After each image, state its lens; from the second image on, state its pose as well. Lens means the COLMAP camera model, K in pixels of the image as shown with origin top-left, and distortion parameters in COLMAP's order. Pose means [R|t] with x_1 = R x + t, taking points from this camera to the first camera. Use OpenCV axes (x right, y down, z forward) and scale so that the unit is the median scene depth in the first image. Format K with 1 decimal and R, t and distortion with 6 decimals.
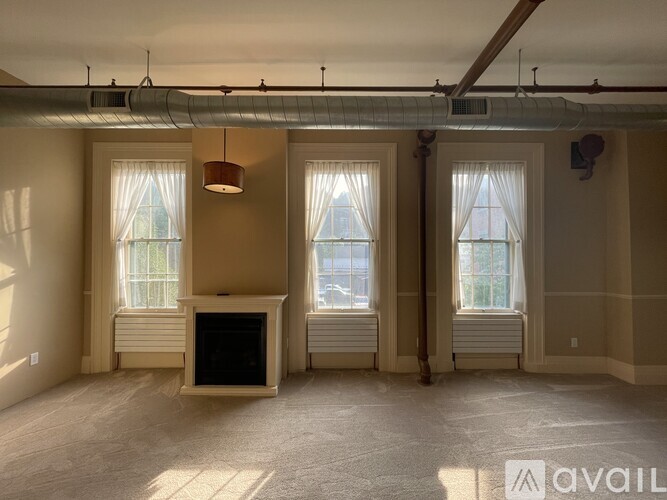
lens RADIAL K [[289.8, 0, 331.2], [0, 289.8, 248.8], [0, 0, 1]] dist [-0.002151, -0.000372]
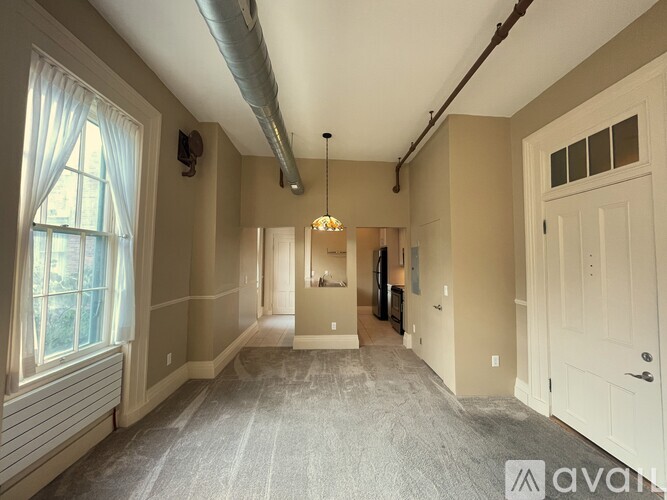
lens RADIAL K [[273.9, 0, 334.2], [0, 273.9, 248.3], [0, 0, 1]] dist [-0.001025, -0.000137]
pose [[-0.035617, 0.043563, 0.998416, -0.005759], [-0.022294, 0.998766, -0.044374, 0.018825], [-0.999117, -0.023839, -0.034602, 0.538245]]
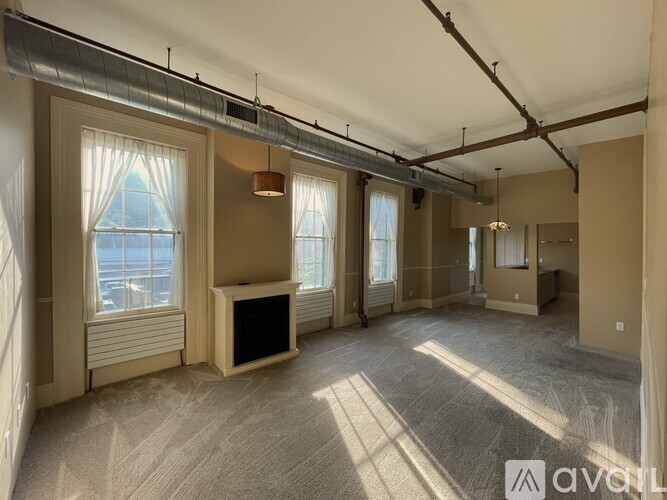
lens RADIAL K [[273.9, 0, 334.2], [0, 273.9, 248.3], [0, 0, 1]] dist [-0.001025, -0.000137]
pose [[0.746764, -0.002173, 0.665086, -0.759856], [-0.014090, 0.999719, 0.019087, -0.006512], [-0.664940, -0.023625, 0.746523, -0.024216]]
